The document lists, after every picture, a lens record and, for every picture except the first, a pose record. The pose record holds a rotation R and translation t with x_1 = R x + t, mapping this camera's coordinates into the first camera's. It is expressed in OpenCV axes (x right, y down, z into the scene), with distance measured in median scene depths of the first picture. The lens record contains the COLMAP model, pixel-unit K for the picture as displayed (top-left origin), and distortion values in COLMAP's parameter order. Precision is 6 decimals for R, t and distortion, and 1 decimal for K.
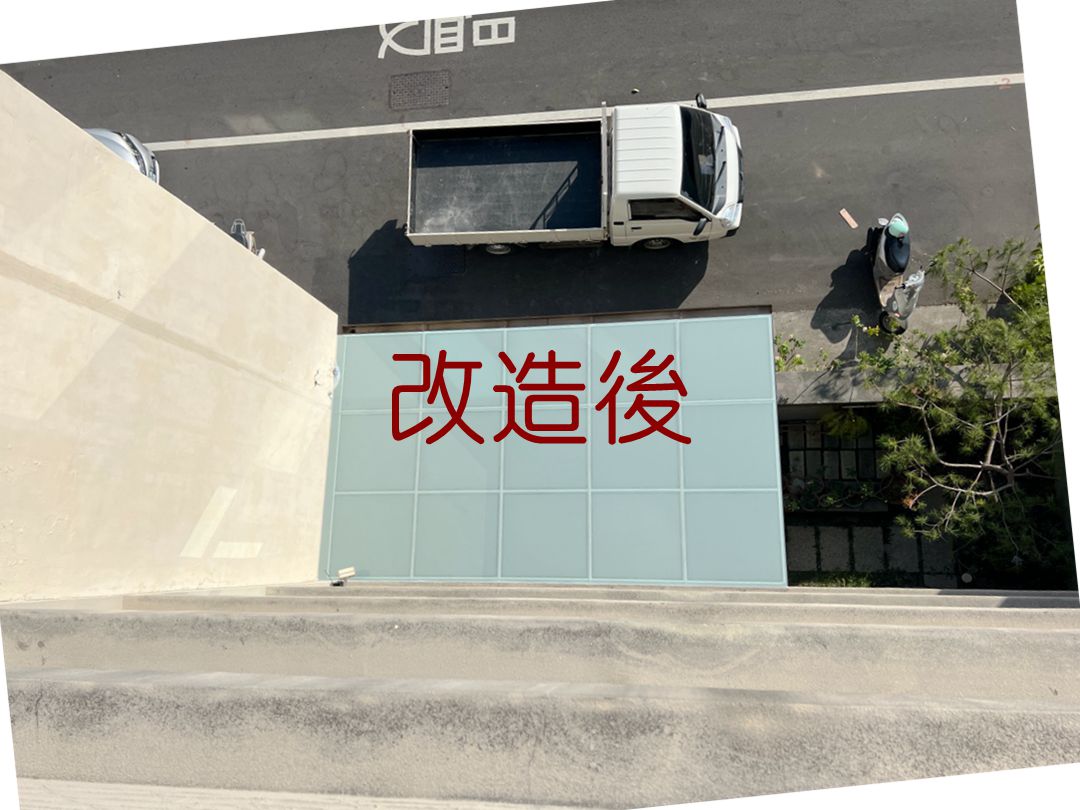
lens RADIAL K [[813.1, 0, 539.5], [0, 813.1, 408.3], [0, 0, 1]] dist [0.064906, -0.068449]
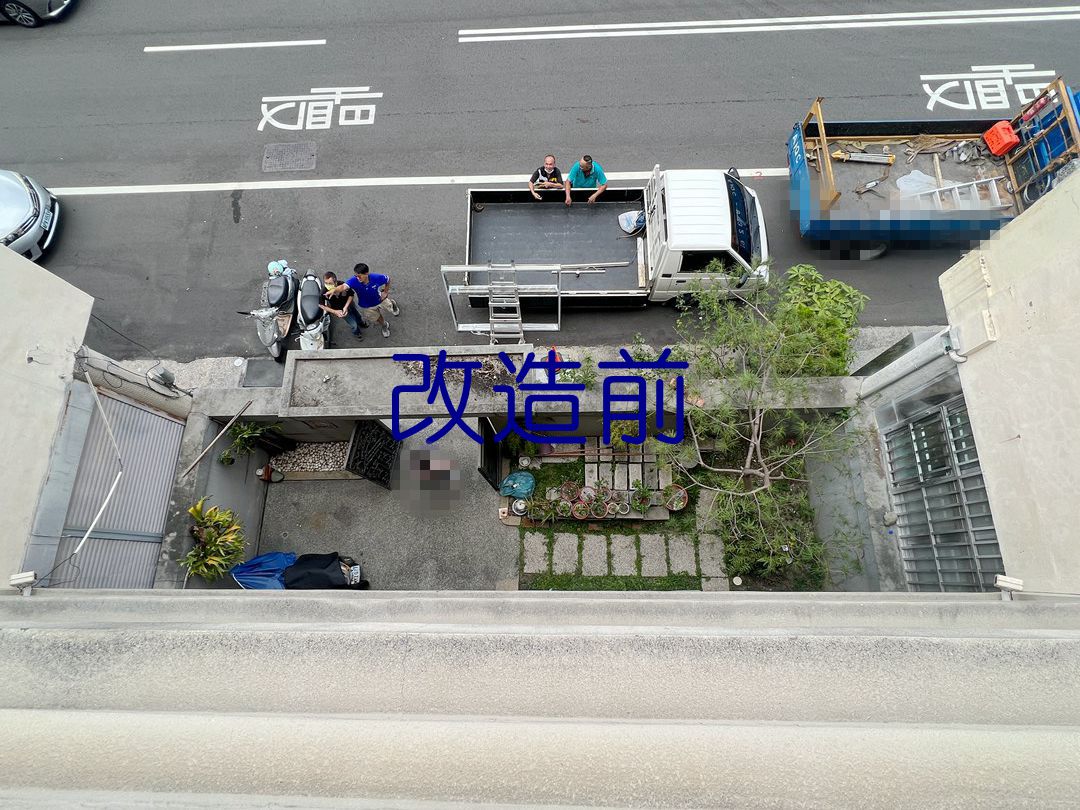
lens RADIAL K [[547.6, 0, 545.3], [0, 547.6, 399.4], [0, 0, 1]] dist [0.001623, 0.000030]
pose [[0.993874, 0.031508, 0.105929, 0.210042], [-0.018133, 0.992000, -0.124932, 0.071745], [-0.109018, 0.122246, 0.986494, 0.327054]]
